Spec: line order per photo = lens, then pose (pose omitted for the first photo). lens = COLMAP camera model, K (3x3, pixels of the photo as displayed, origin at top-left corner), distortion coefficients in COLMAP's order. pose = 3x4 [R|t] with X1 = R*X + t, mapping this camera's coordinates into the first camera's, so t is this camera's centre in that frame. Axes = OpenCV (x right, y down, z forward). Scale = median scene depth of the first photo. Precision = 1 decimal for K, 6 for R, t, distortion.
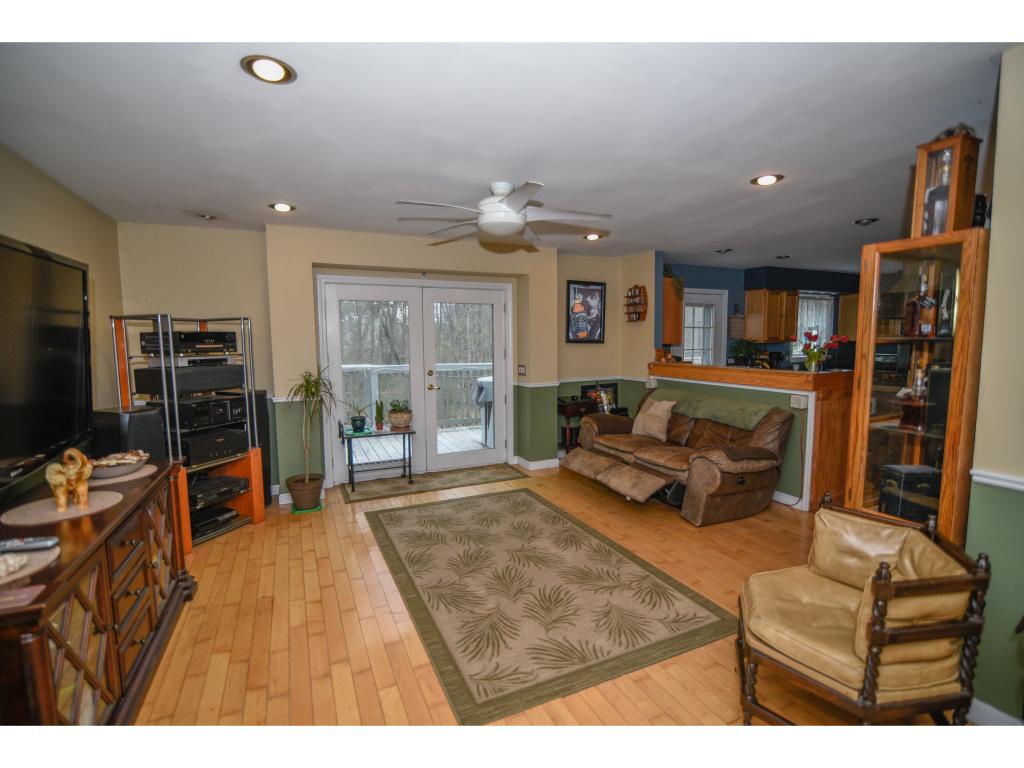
lens RADIAL K [[469.4, 0, 506.4], [0, 469.4, 385.3], [0, 0, 1]] dist [-0.022062, 0.001344]
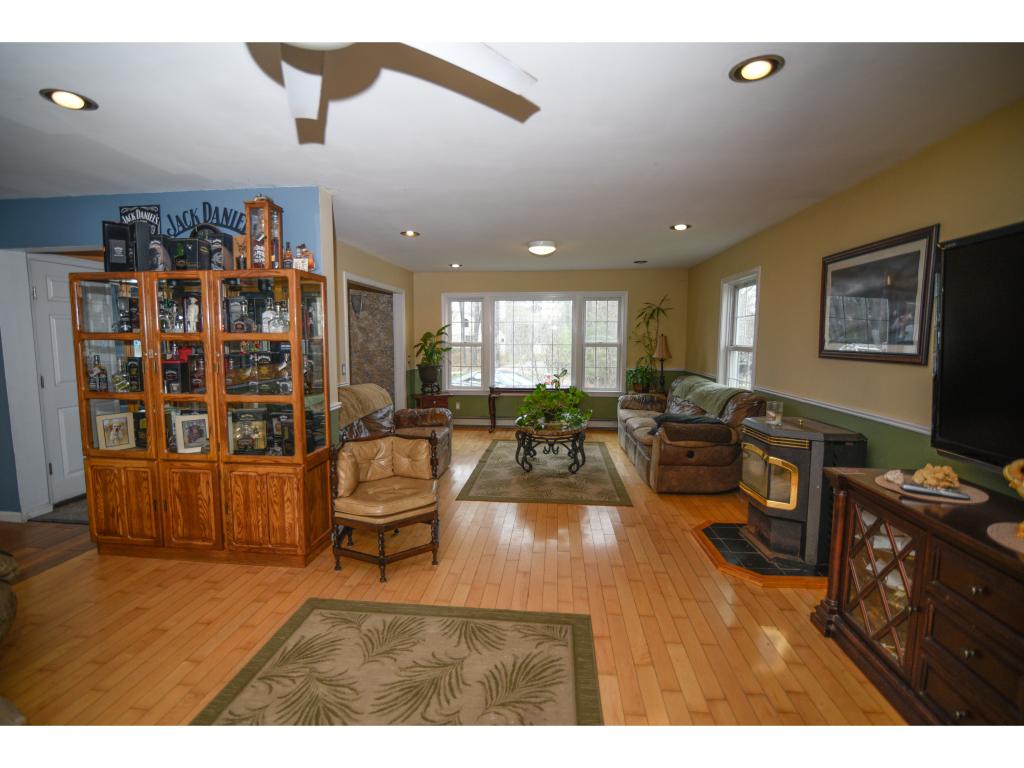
lens RADIAL K [[469.4, 0, 508.3], [0, 469.4, 380.9], [0, 0, 1]] dist [-0.022062, 0.001344]
pose [[-0.860631, -0.038915, 0.507740, -0.274047], [0.058757, 0.982827, 0.174923, -0.098174], [-0.505828, 0.180377, -0.843565, 1.053380]]
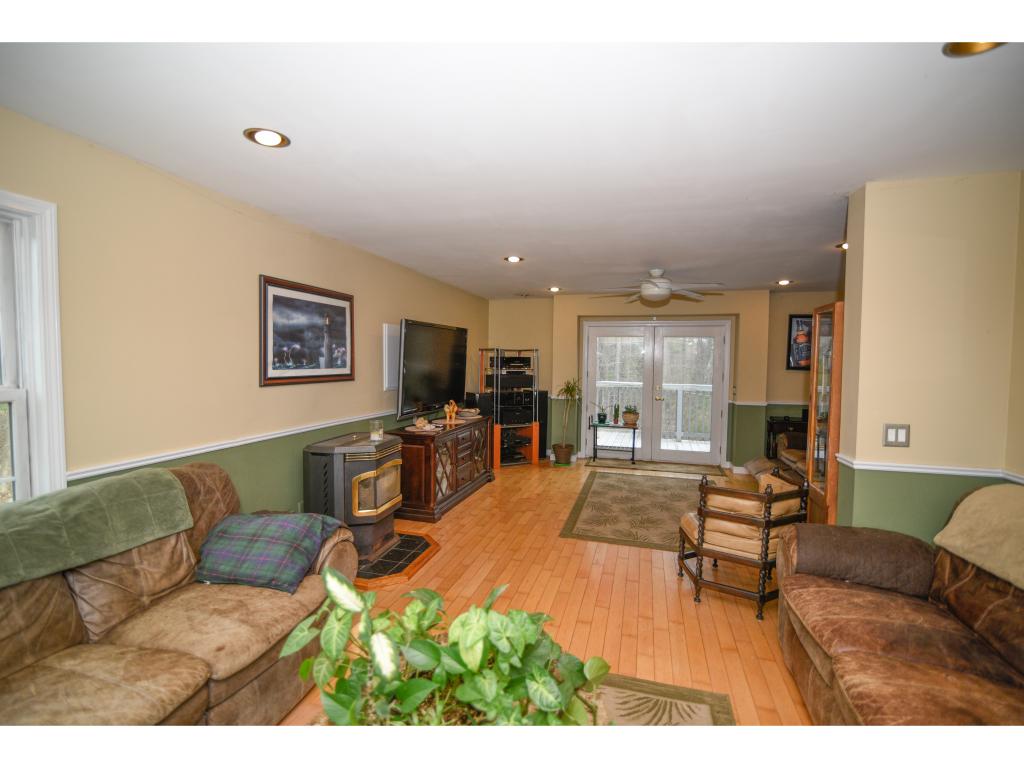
lens RADIAL K [[469.4, 0, 506.2], [0, 469.4, 382.4], [0, 0, 1]] dist [-0.022062, 0.001344]
pose [[0.750905, 0.047976, -0.658665, 0.571475], [-0.083701, 0.996229, -0.022859, 0.035413], [0.655084, 0.072296, 0.752089, -0.452587]]
